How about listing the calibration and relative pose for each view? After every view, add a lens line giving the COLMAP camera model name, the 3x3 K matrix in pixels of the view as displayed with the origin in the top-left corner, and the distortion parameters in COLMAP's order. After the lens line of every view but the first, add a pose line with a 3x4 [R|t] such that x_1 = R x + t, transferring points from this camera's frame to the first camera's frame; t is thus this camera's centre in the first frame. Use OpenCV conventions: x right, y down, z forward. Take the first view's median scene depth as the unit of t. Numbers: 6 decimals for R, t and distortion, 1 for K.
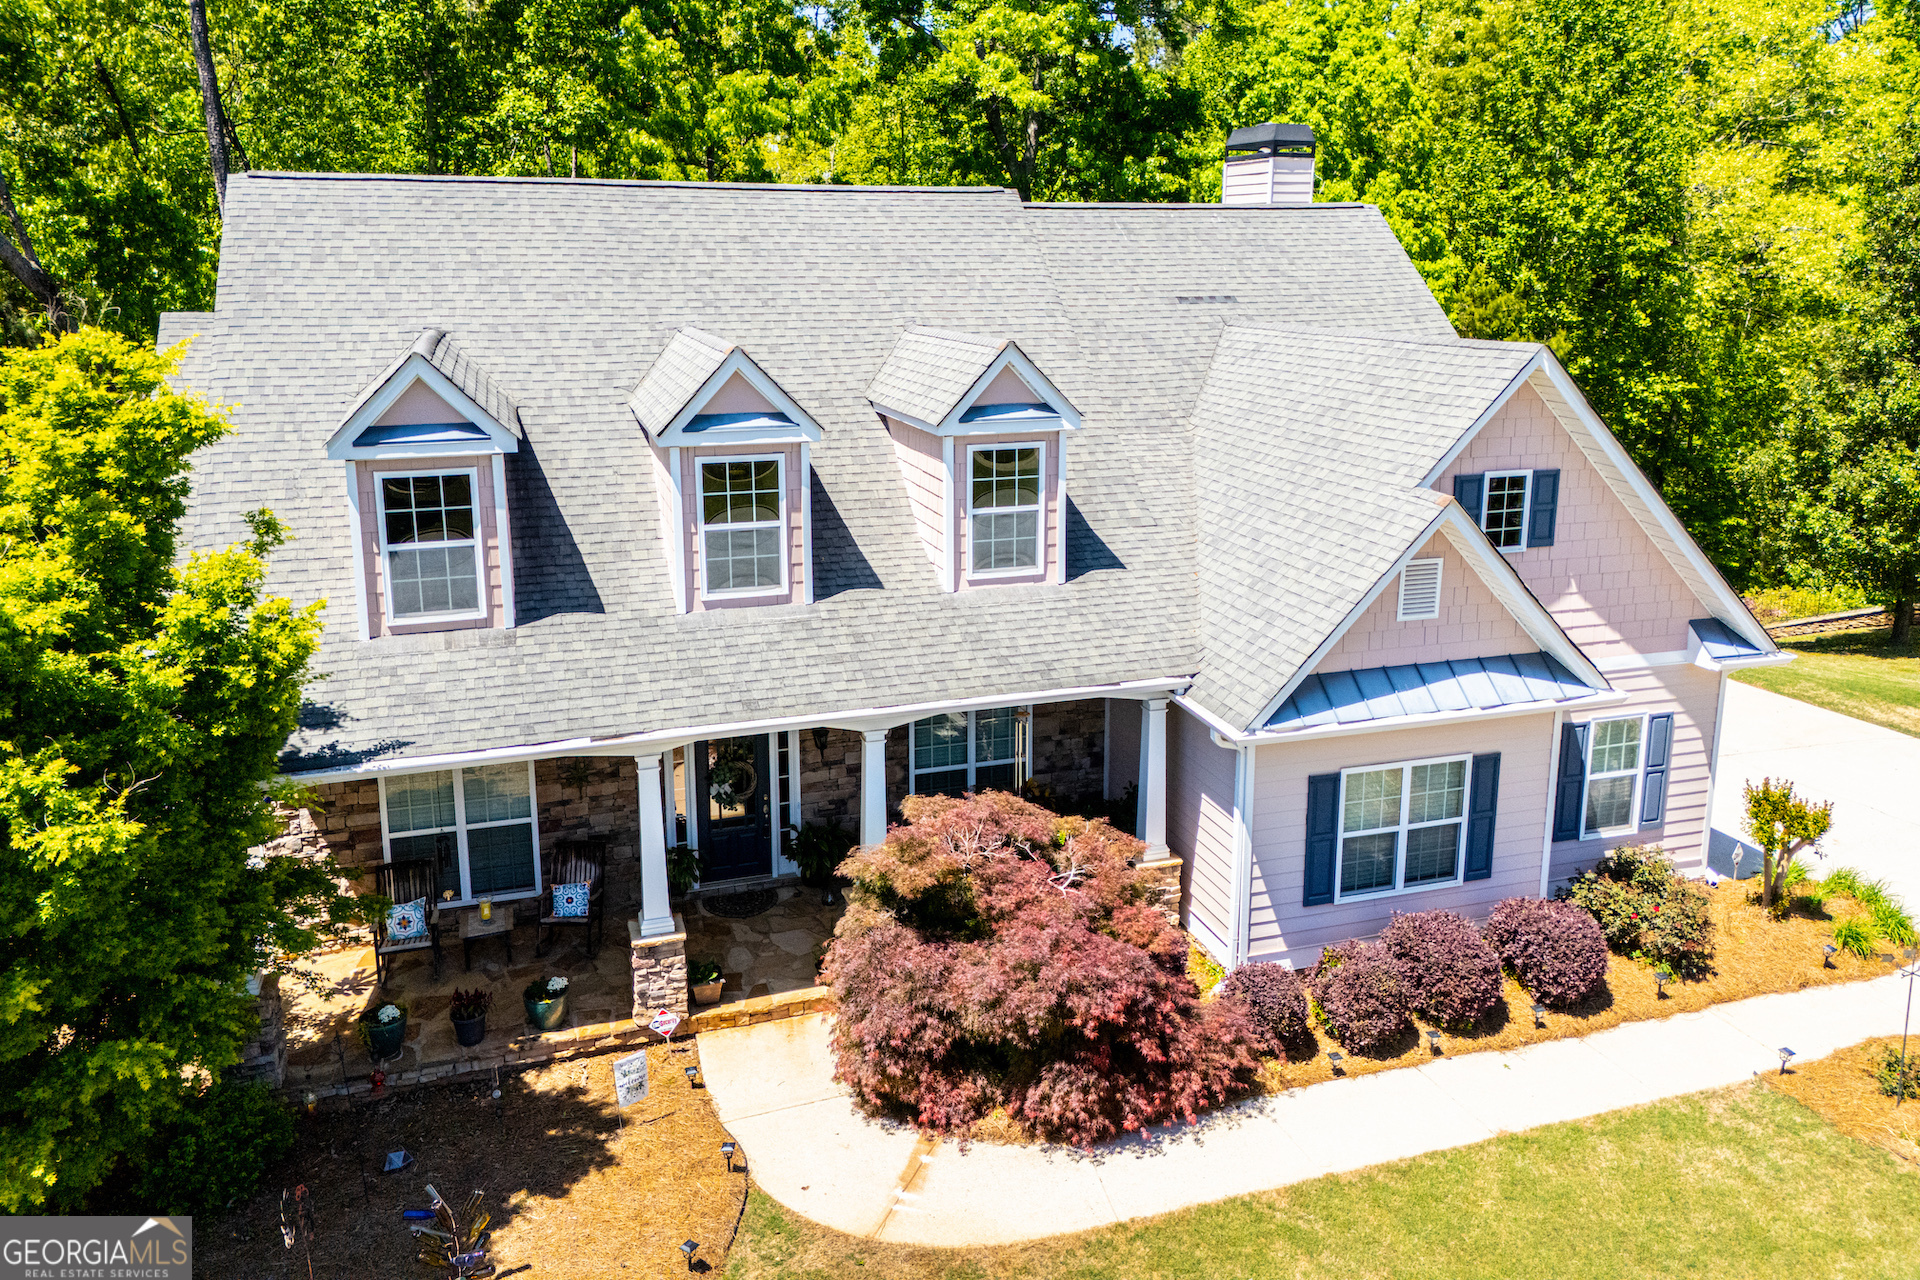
lens RADIAL K [[1377.4, 0, 959.6], [0, 1377.4, 583.9], [0, 0, 1]] dist [0.045404, -0.004516]
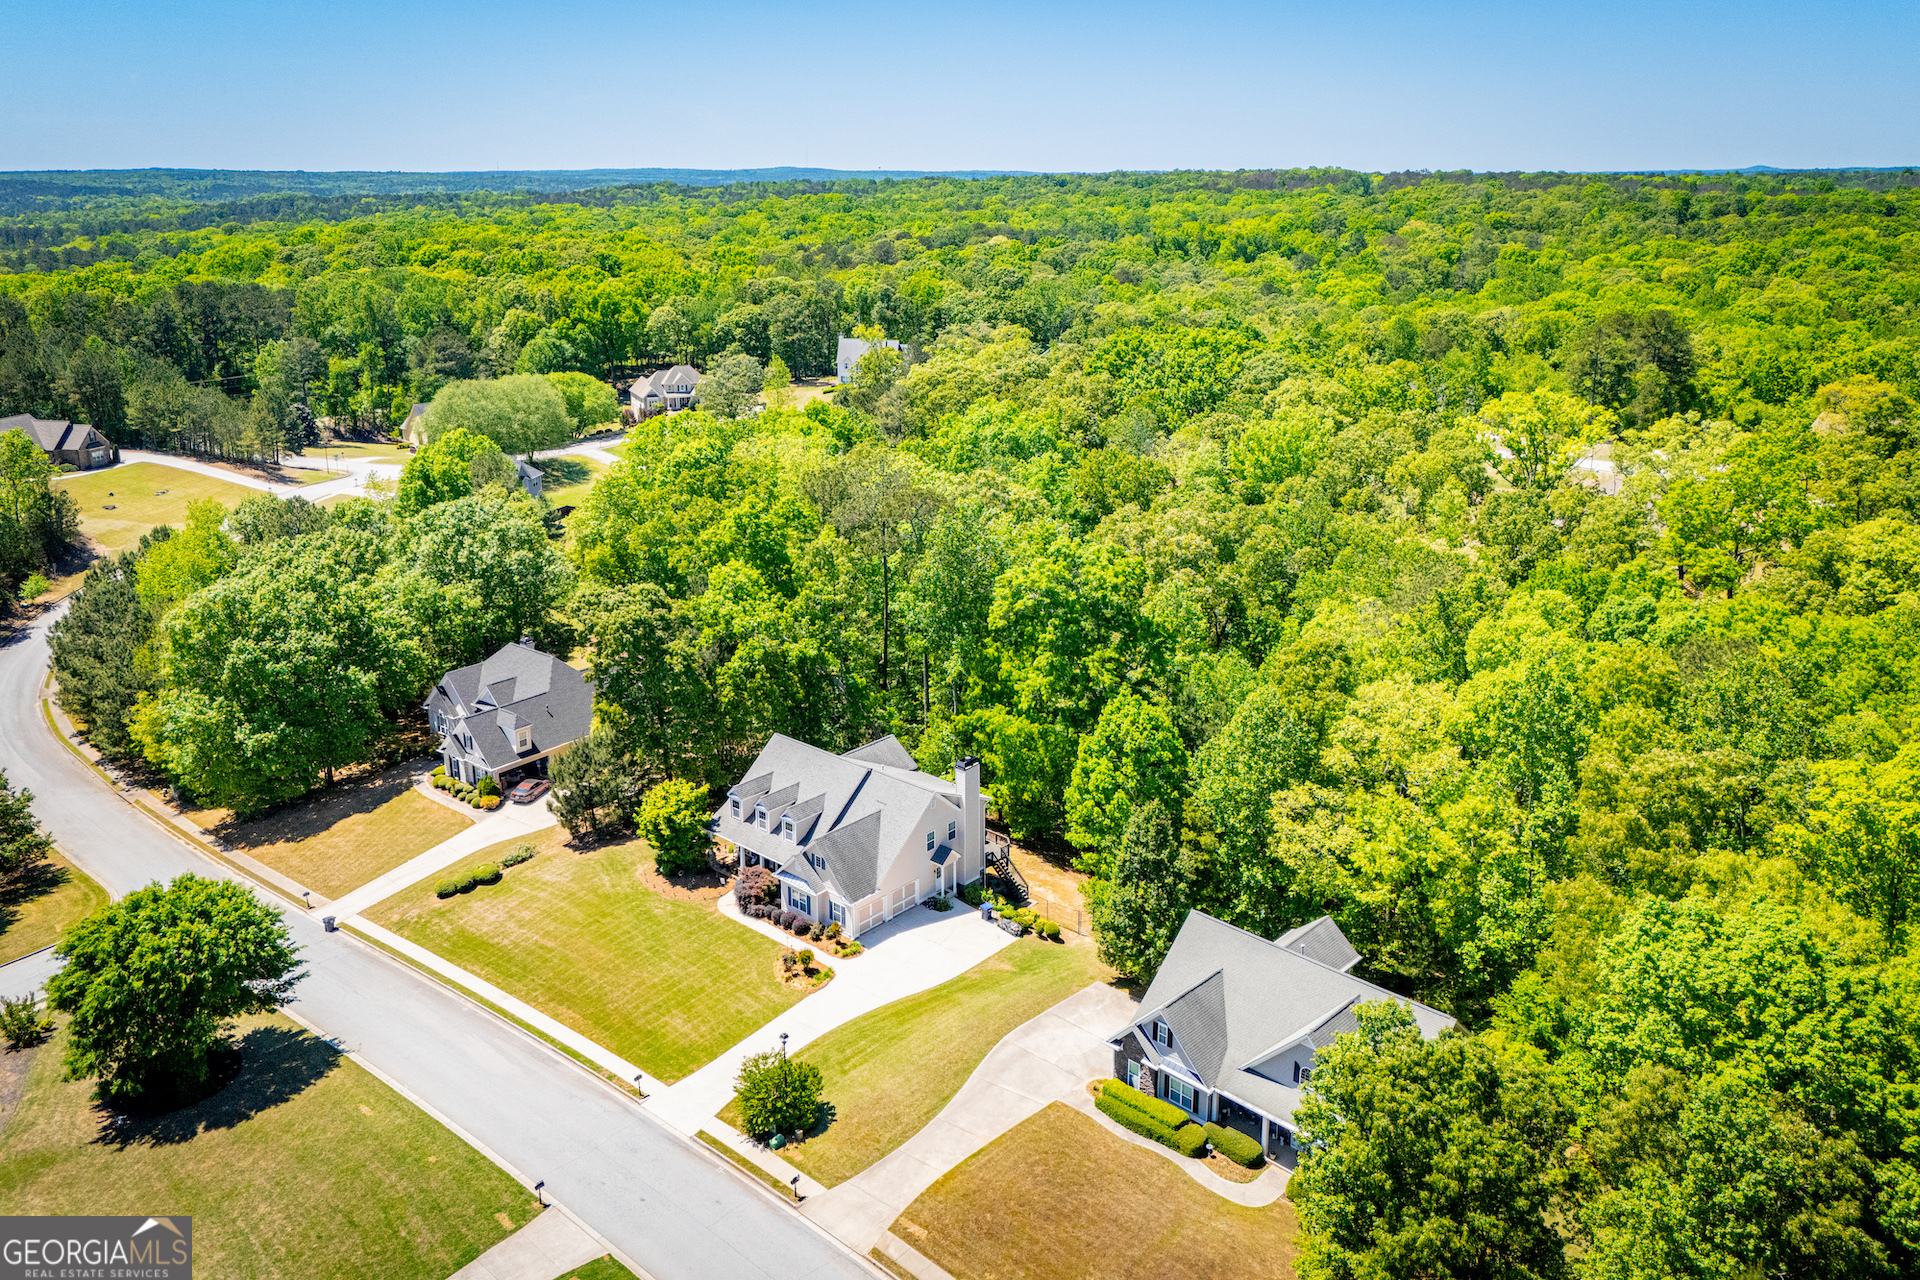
lens RADIAL K [[1404.2, 0, 971.4], [0, 1404.2, 556.3], [0, 0, 1]] dist [0.054918, -0.057648]
pose [[0.519637, 0.225883, -0.823987, 6.081743], [-0.192973, 0.970527, 0.144359, -2.619793], [0.832309, 0.083993, 0.547911, -2.206338]]
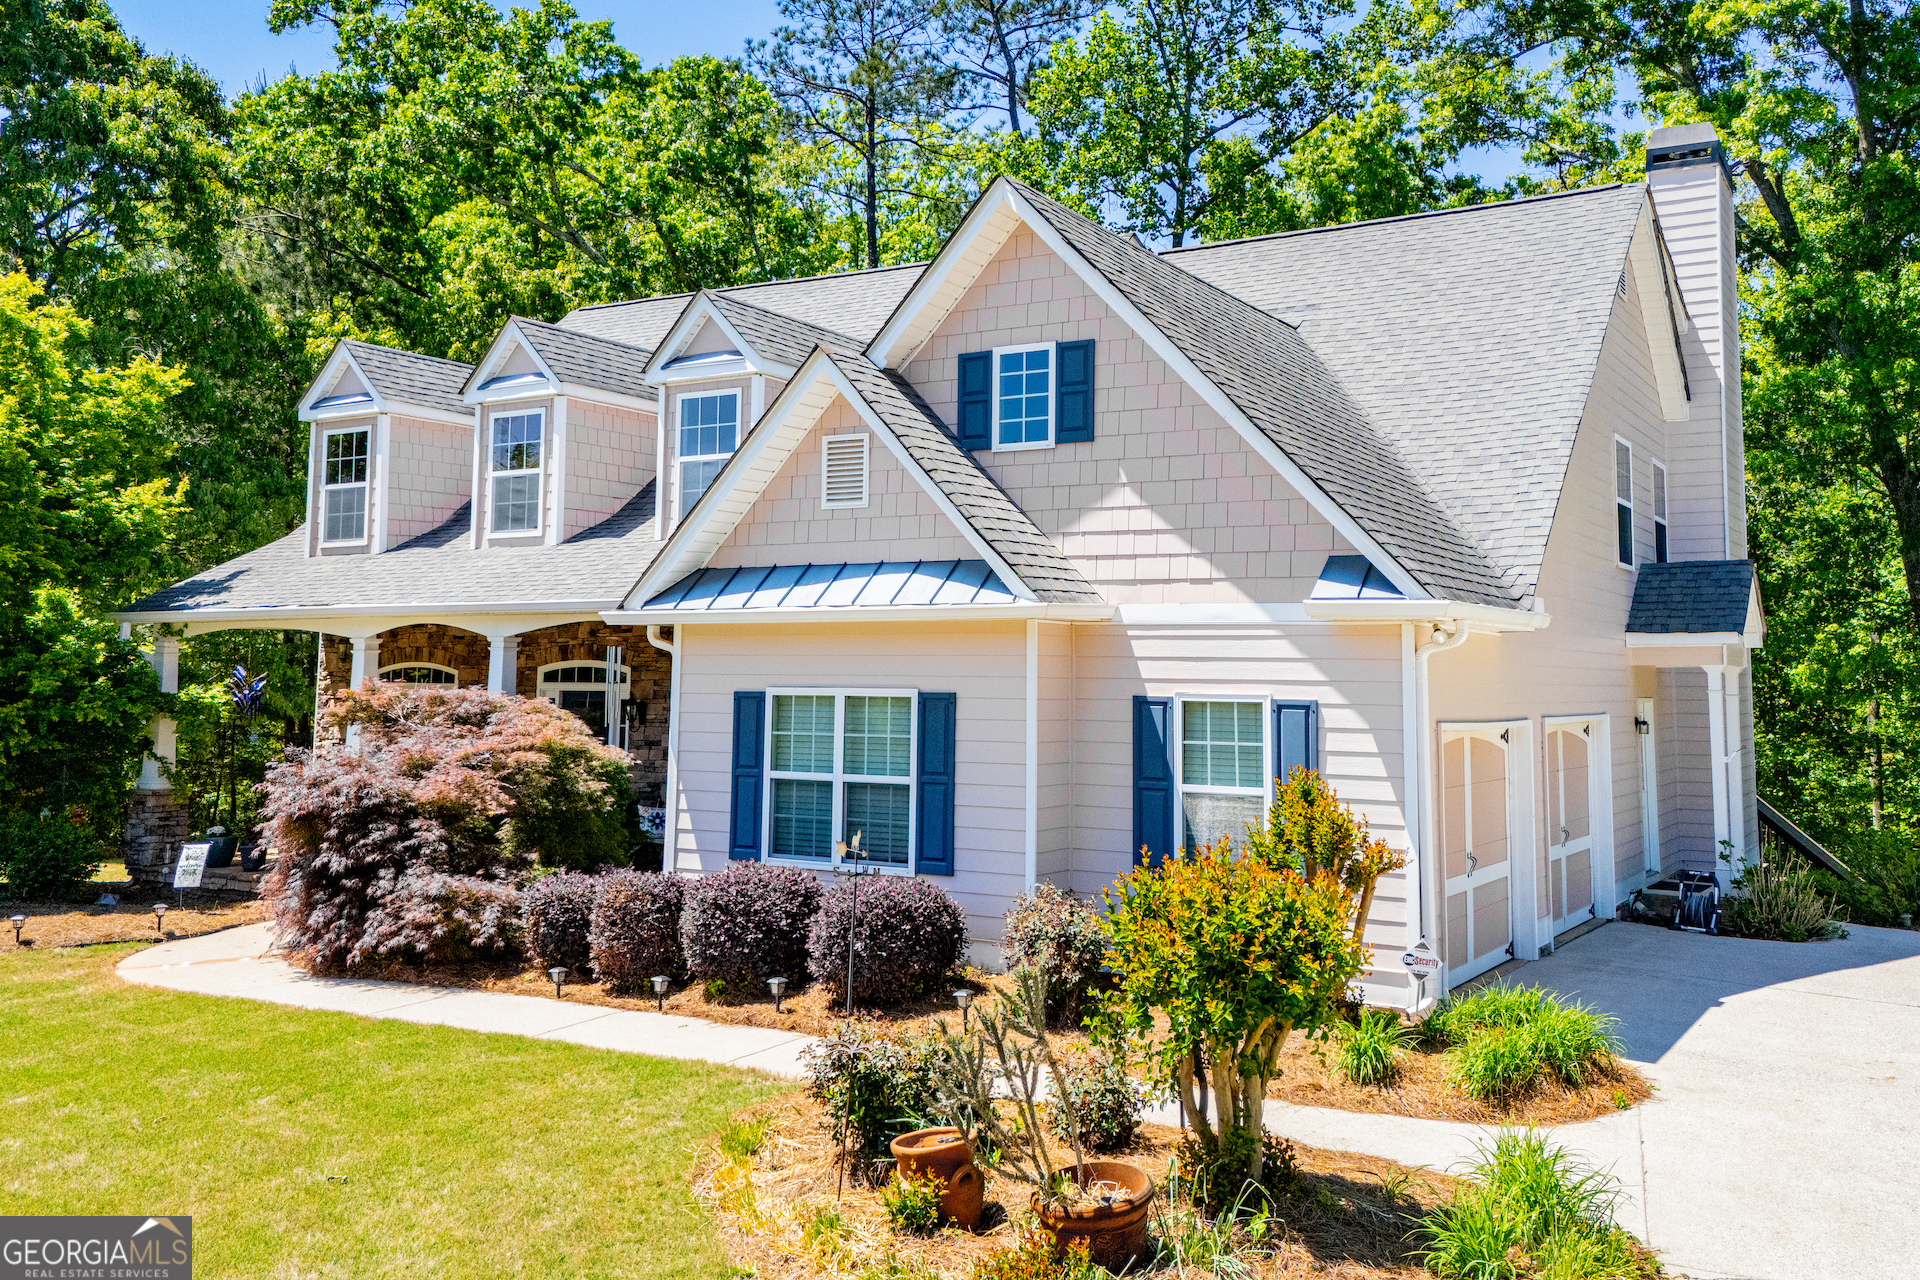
lens RADIAL K [[1633.4, 0, 1004.2], [0, 1633.4, 519.5], [0, 0, 1]] dist [0.078496, -0.091482]
pose [[0.663754, -0.065072, -0.745115, 1.114330], [-0.176309, 0.954523, -0.240418, 0.249058], [0.726874, 0.290949, 0.622096, 0.452294]]
